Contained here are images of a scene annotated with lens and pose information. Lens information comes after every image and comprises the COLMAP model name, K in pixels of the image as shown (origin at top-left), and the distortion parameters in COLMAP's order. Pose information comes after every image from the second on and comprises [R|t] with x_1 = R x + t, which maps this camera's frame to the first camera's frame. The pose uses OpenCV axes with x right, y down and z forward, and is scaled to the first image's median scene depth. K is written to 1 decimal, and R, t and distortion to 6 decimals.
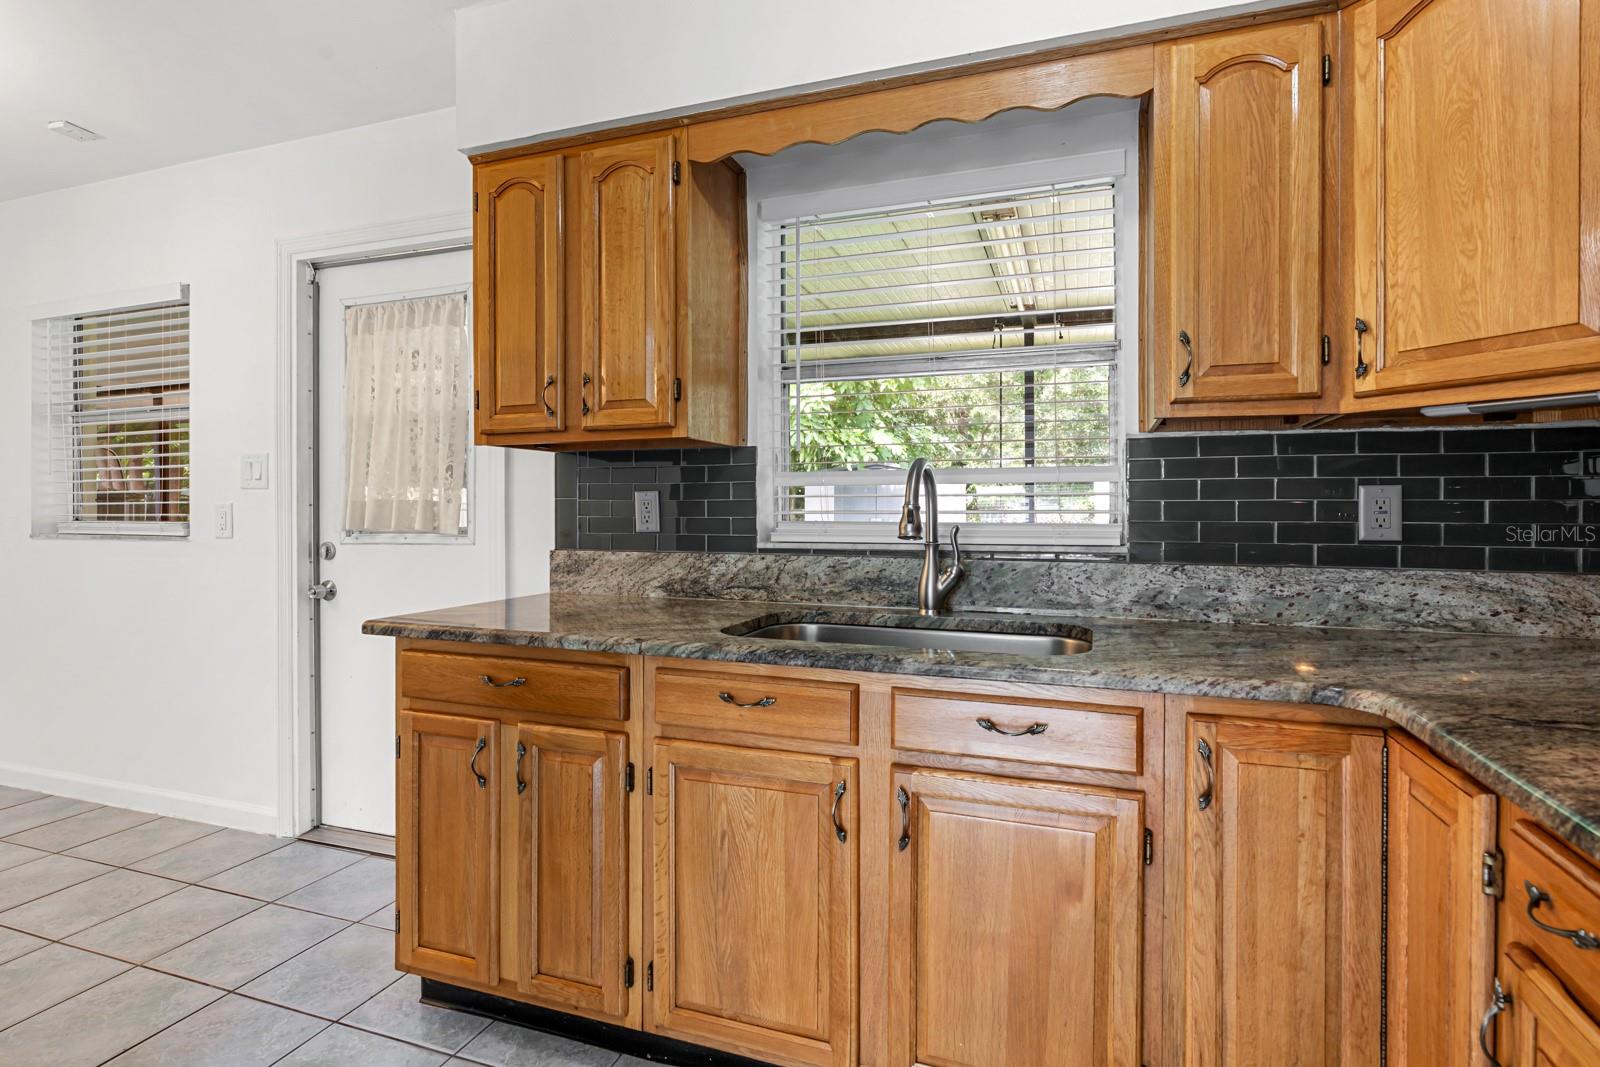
lens RADIAL K [[747.1, 0, 816.8], [0, 747.1, 511.4], [0, 0, 1]] dist [-0.002150, 0.002214]
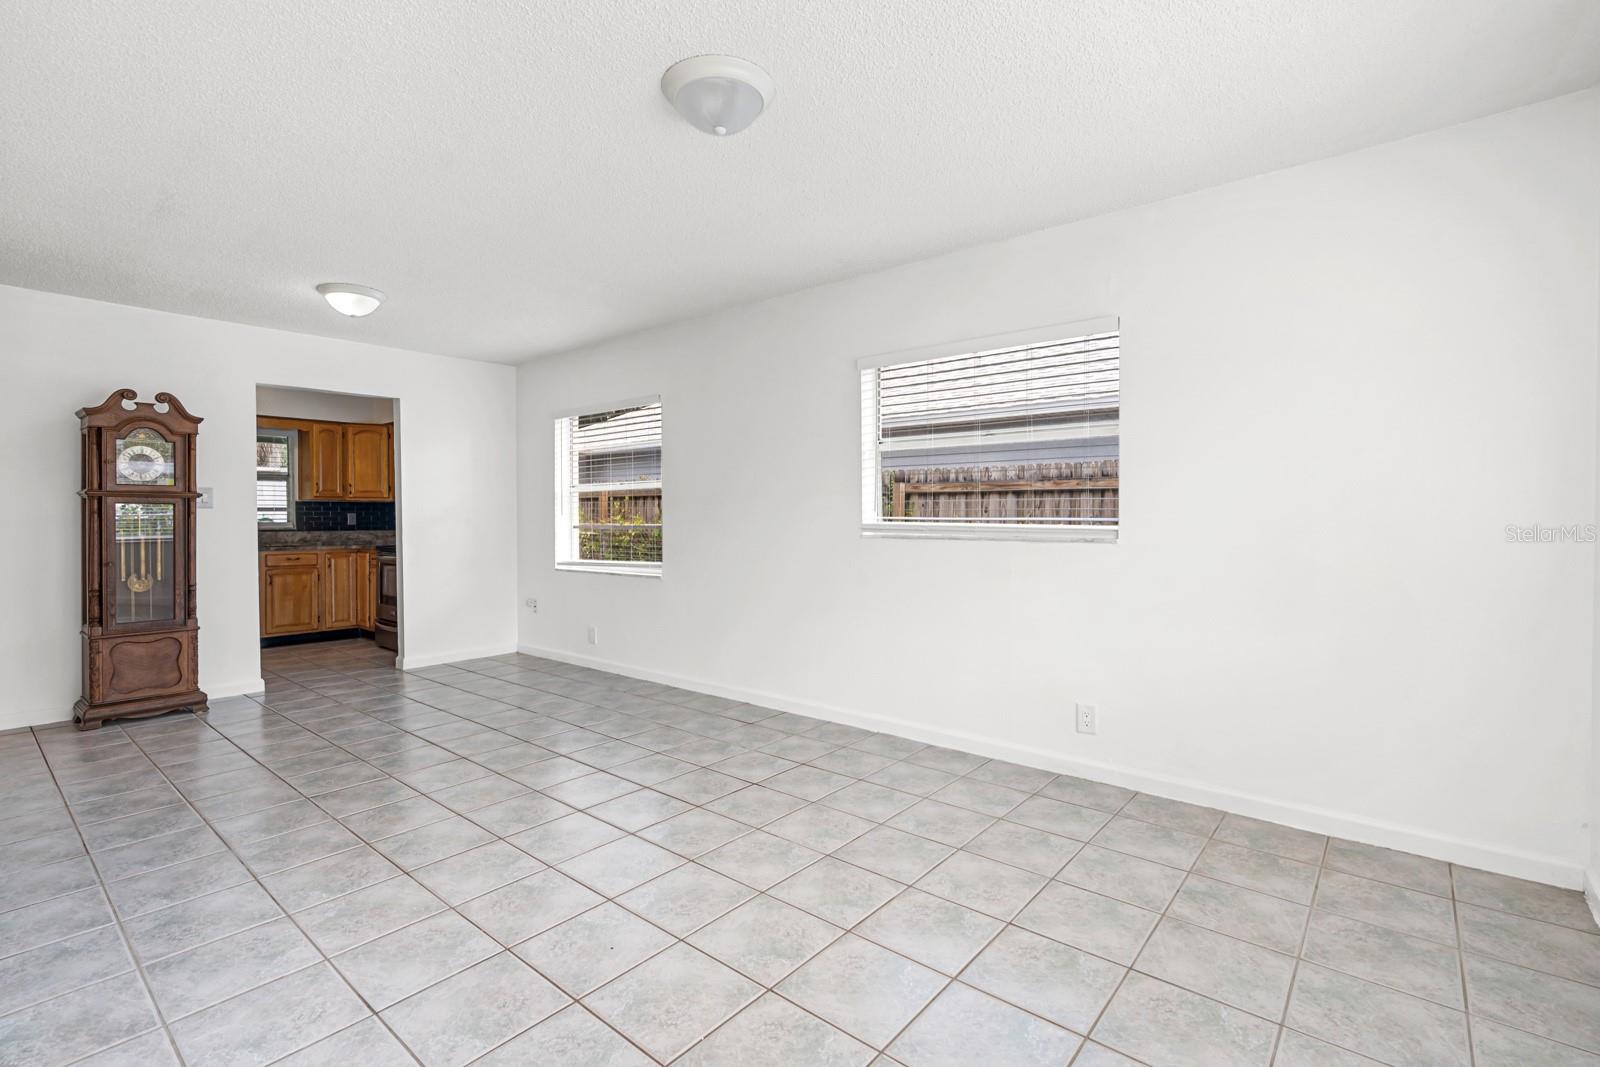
lens RADIAL K [[728.8, 0, 796.2], [0, 728.8, 503.4], [0, 0, 1]] dist [-0.014491, 0.002572]
pose [[0.333606, 0.007043, 0.942686, -2.646339], [0.005780, 0.999938, -0.009516, -0.035425], [-0.942695, 0.008624, 0.333545, -3.197258]]
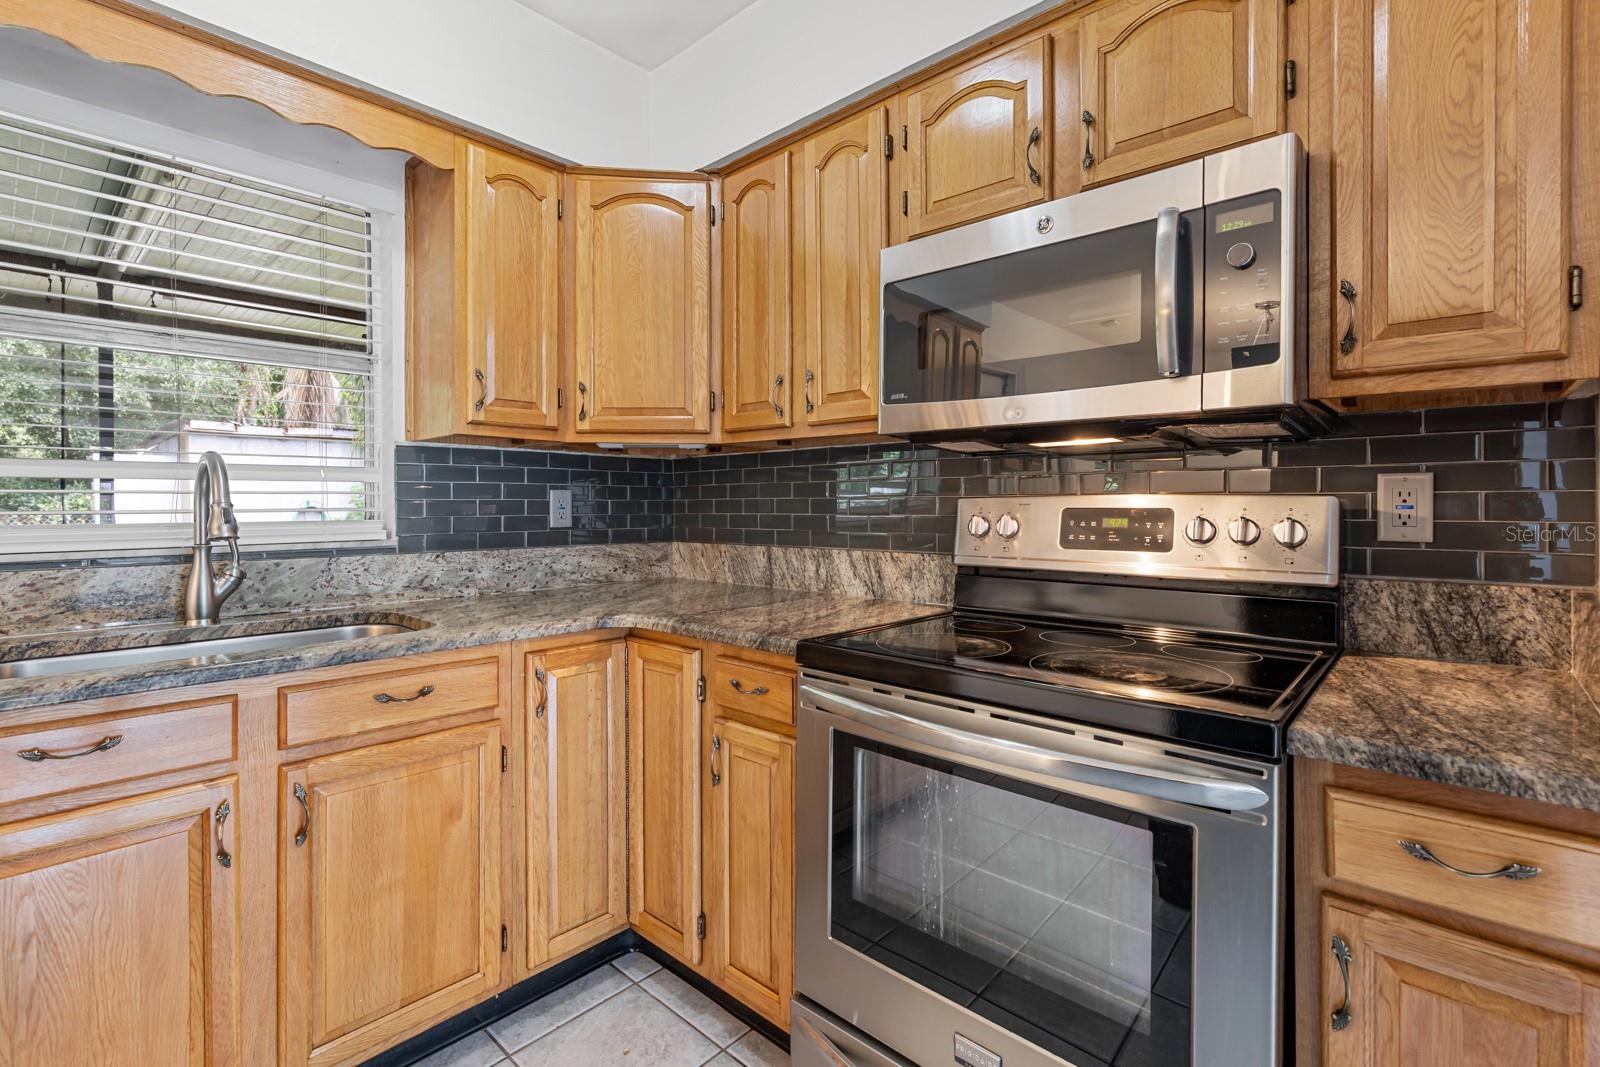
lens RADIAL K [[728.8, 0, 791.8], [0, 728.8, 507.7], [0, 0, 1]] dist [-0.014491, 0.002572]
pose [[0.407237, -0.004759, 0.913310, -0.390294], [0.007776, 0.999968, 0.001743, 0.001085], [-0.913289, 0.006392, 0.407261, -0.003978]]
